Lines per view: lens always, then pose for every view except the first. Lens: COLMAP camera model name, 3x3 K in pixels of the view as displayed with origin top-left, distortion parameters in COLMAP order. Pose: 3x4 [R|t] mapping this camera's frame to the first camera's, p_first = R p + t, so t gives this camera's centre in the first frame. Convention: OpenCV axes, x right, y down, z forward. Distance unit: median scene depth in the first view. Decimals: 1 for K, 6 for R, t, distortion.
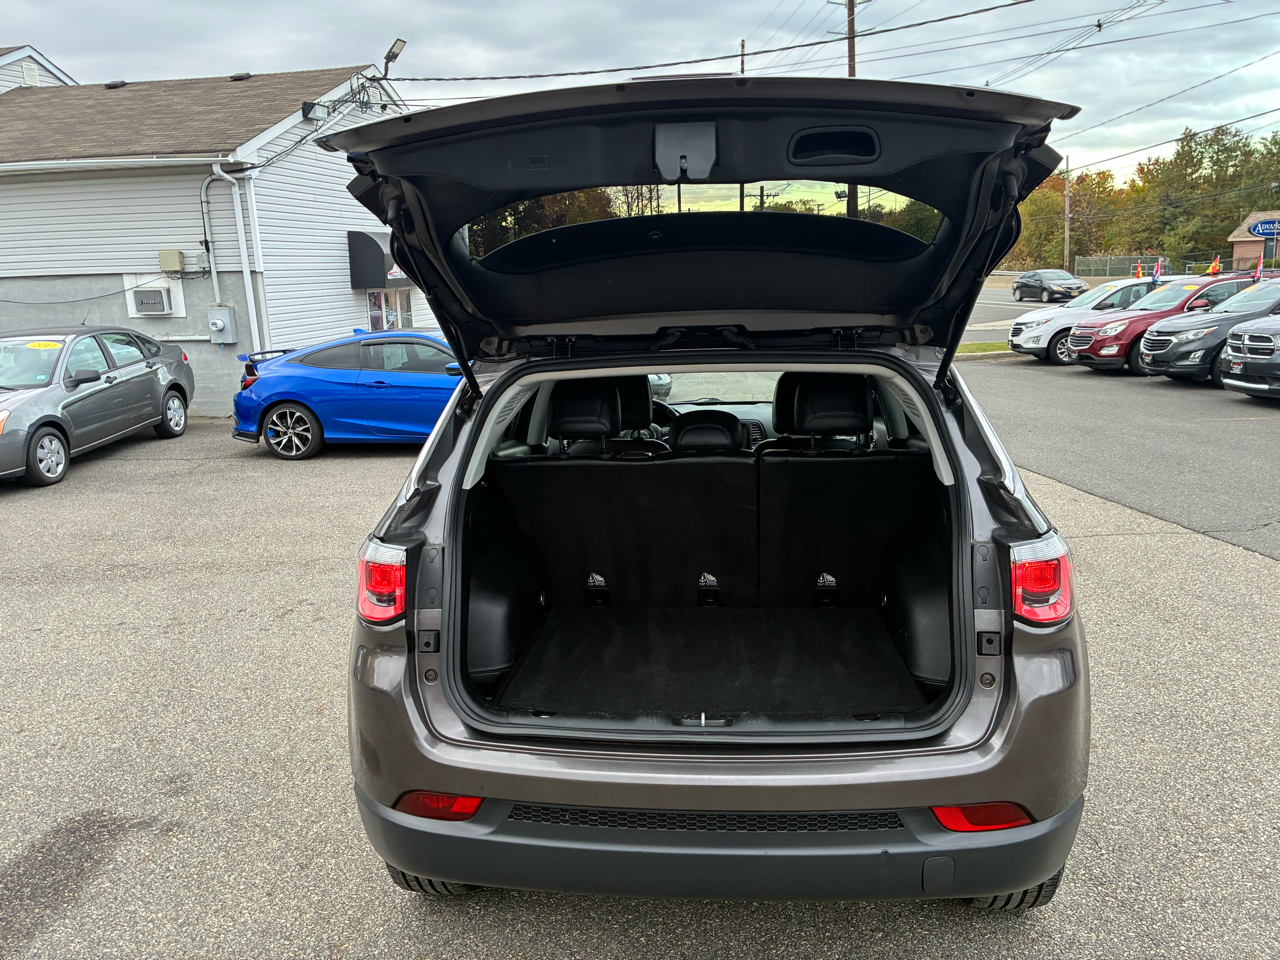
lens RADIAL K [[966.1, 0, 641.8], [0, 966.1, 477.5], [0, 0, 1]] dist [0.055293, -0.075050]
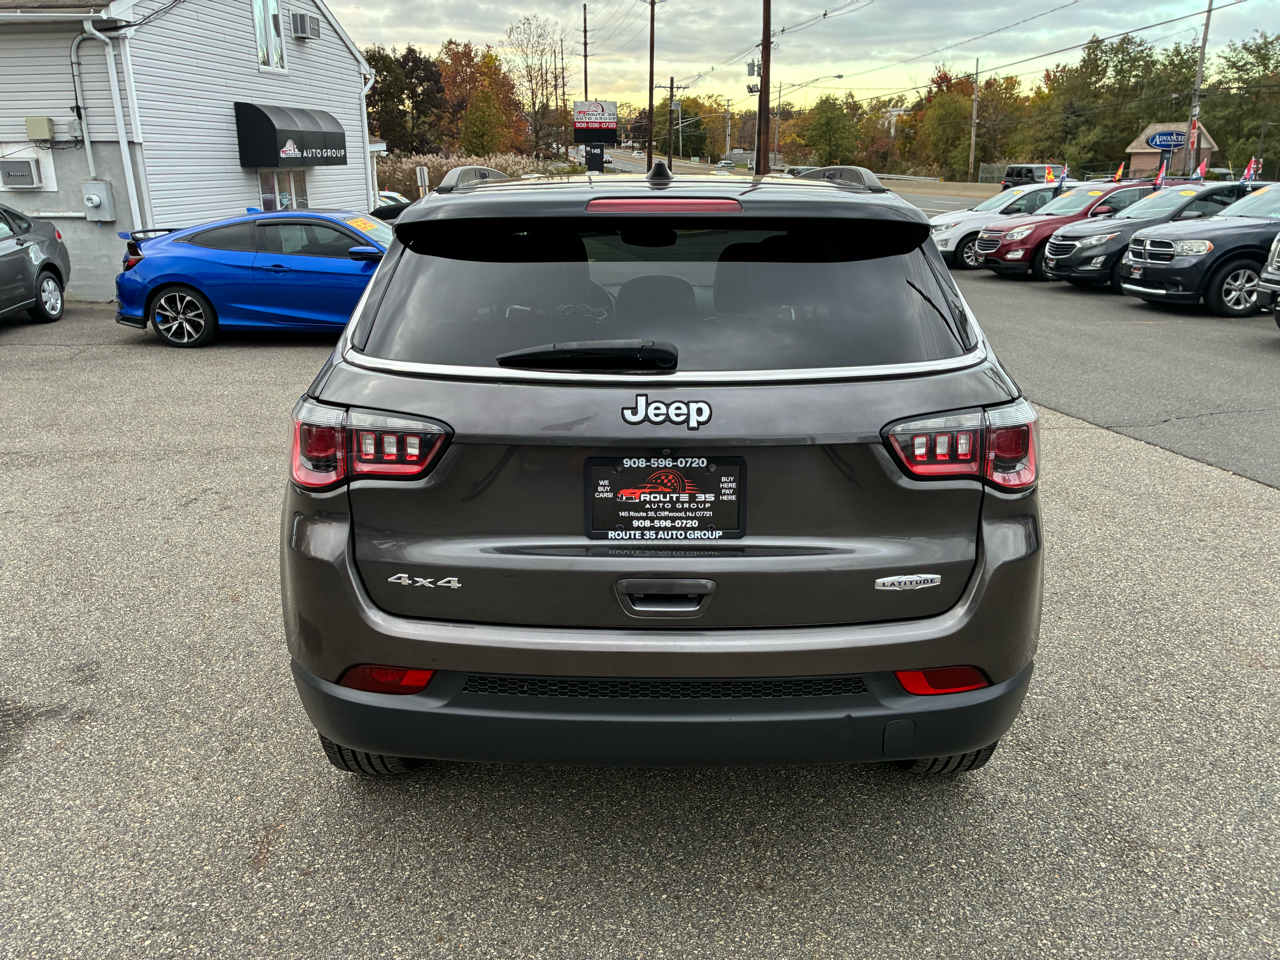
lens RADIAL K [[966.1, 0, 632.8], [0, 966.1, 483.2], [0, 0, 1]] dist [0.055293, -0.075050]
pose [[0.995937, 0.003594, 0.089985, -0.008320], [-0.013027, 0.994444, 0.104462, 0.006539], [-0.089109, -0.105209, 0.990450, 0.008484]]
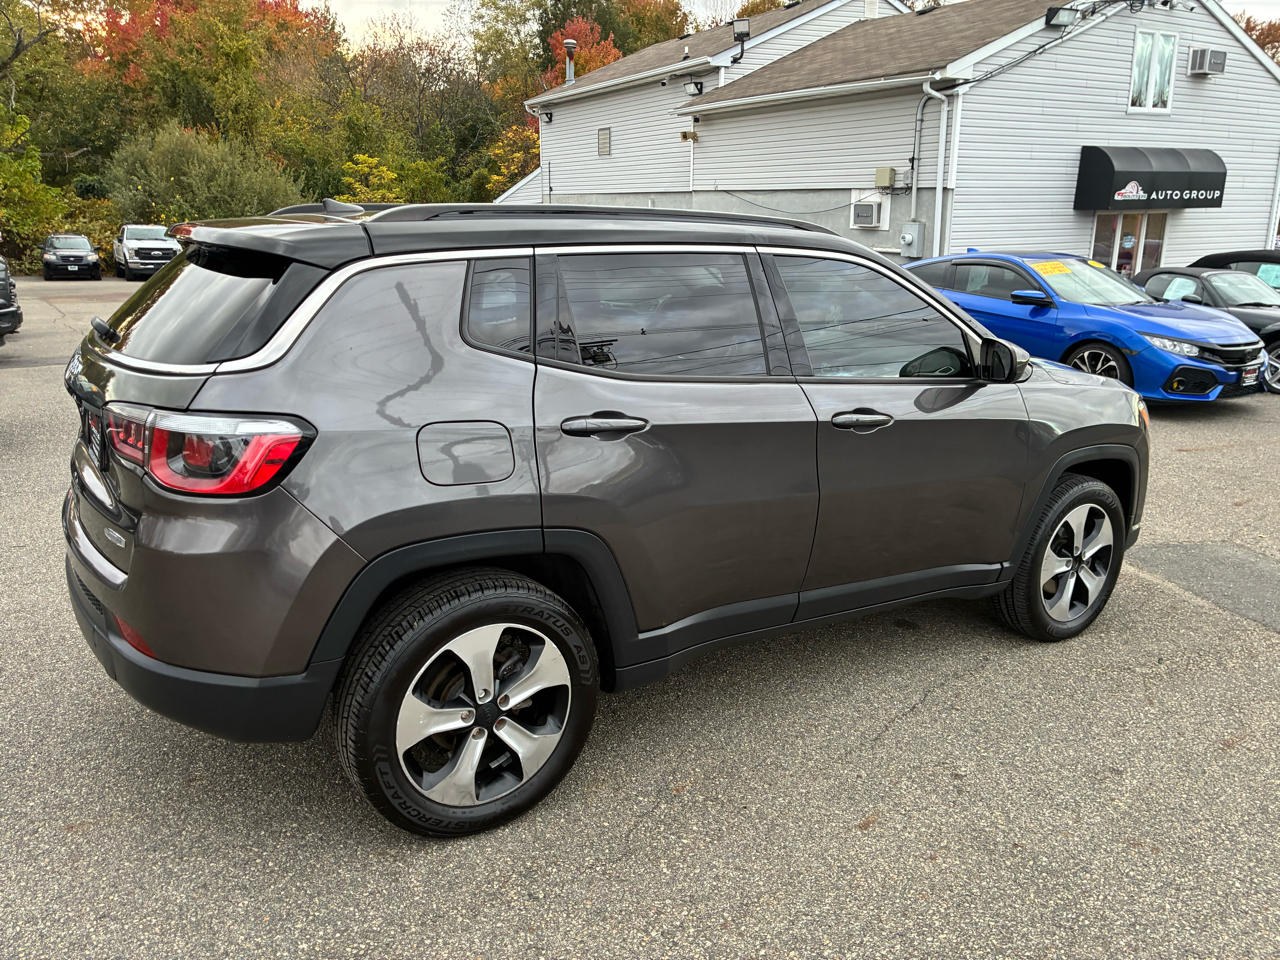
lens RADIAL K [[966.1, 0, 638.2], [0, 966.1, 468.4], [0, 0, 1]] dist [0.055293, -0.075050]
pose [[0.629889, 0.232338, -0.741120, 0.220847], [-0.182729, 0.971755, 0.149337, -0.018645], [0.754884, 0.041359, 0.654553, 0.097832]]
